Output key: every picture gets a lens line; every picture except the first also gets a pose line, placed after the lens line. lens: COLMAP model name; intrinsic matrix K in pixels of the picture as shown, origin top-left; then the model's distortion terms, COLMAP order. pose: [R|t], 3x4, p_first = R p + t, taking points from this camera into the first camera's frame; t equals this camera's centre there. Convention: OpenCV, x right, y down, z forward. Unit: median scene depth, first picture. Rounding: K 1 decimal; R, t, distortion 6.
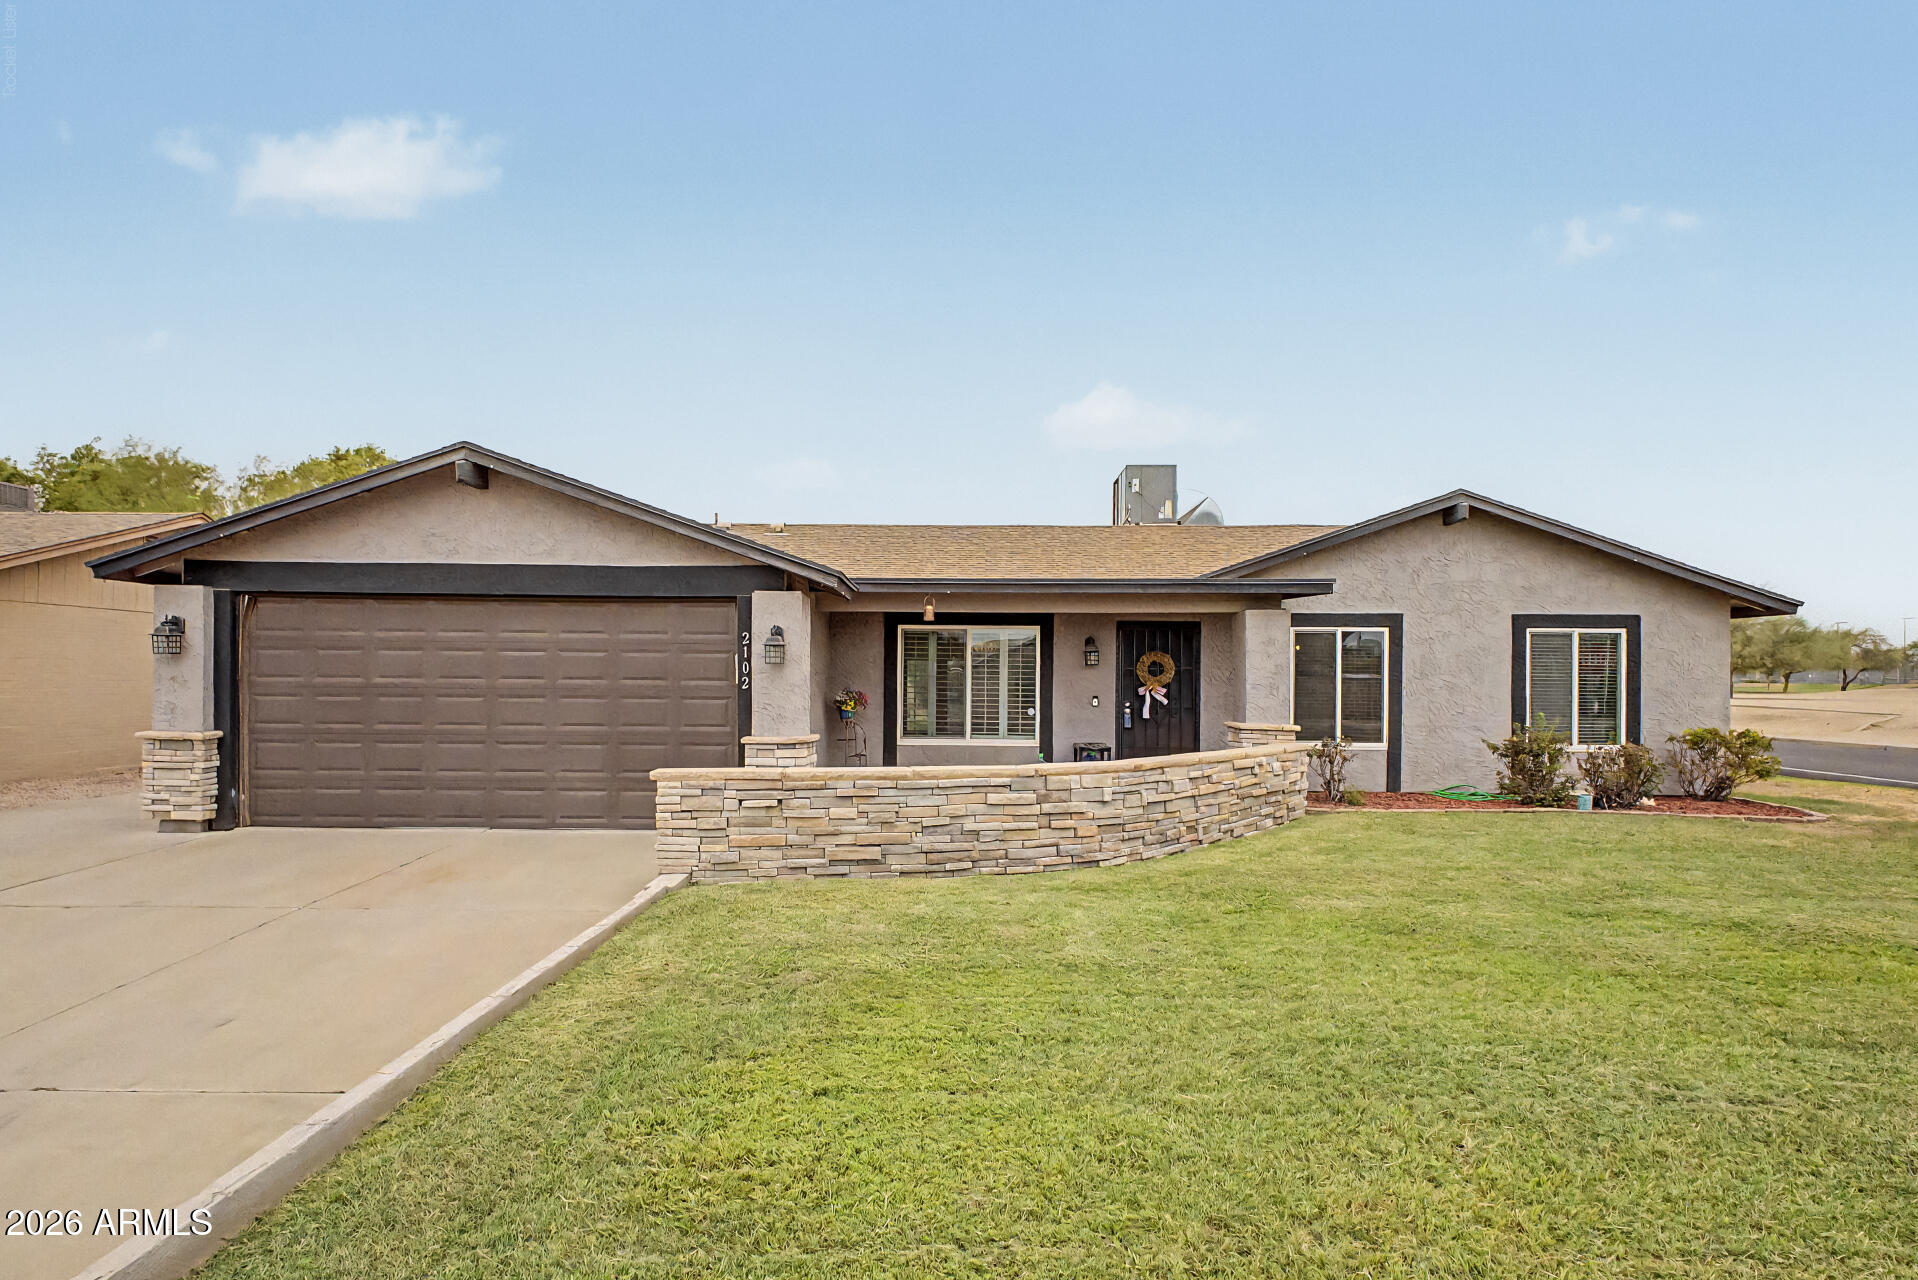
lens RADIAL K [[989.5, 0, 957.6], [0, 989.5, 668.8], [0, 0, 1]] dist [0.013611, -0.000403]
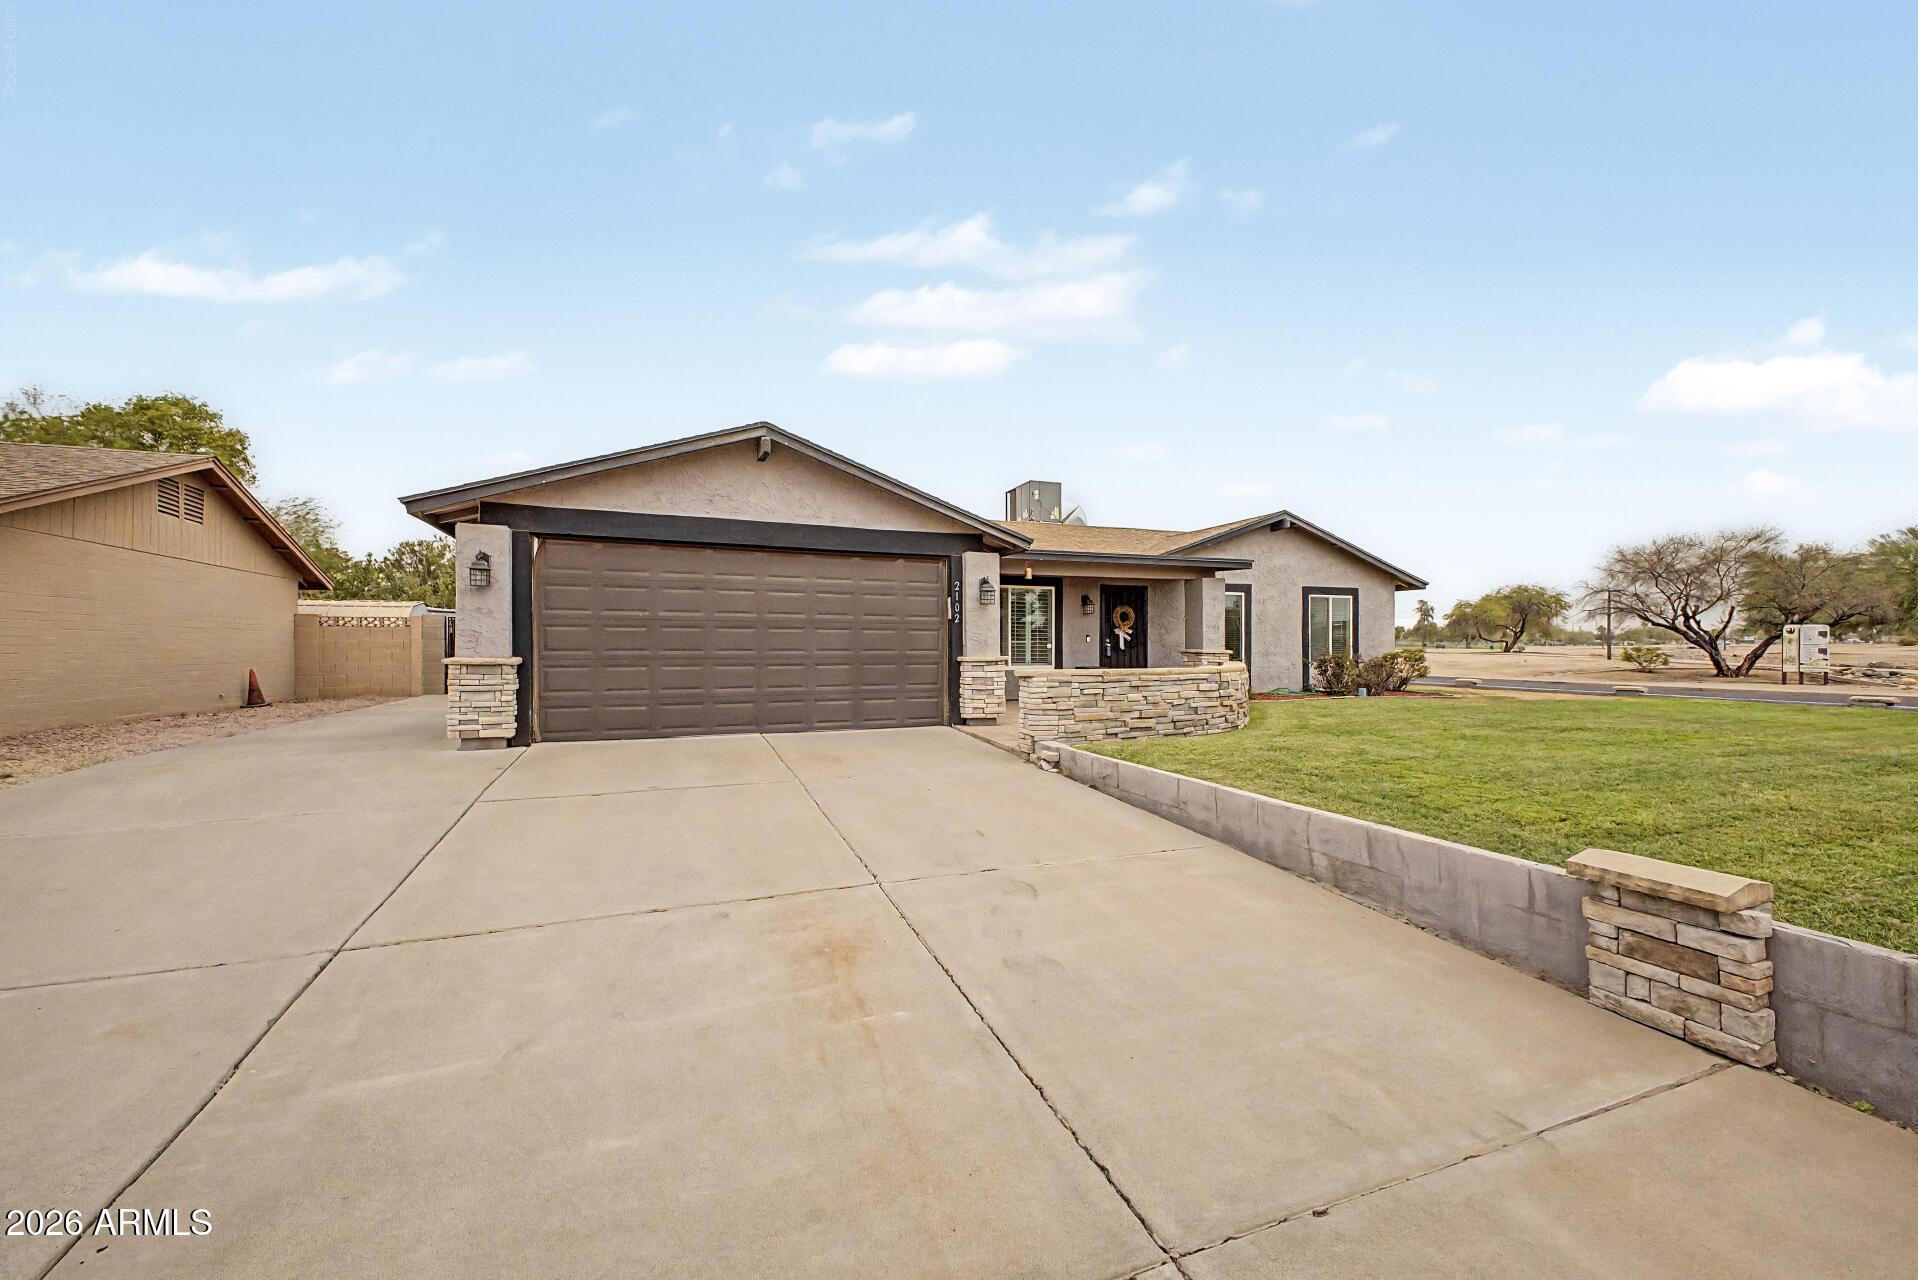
lens RADIAL K [[768.5, 0, 957.6], [0, 768.5, 647.5], [0, 0, 1]] dist [0.016047, -0.000491]
pose [[0.924870, -0.006106, 0.380235, -0.539074], [0.002064, 0.999937, 0.011036, 0.037419], [-0.380279, -0.009422, 0.924824, 0.010939]]
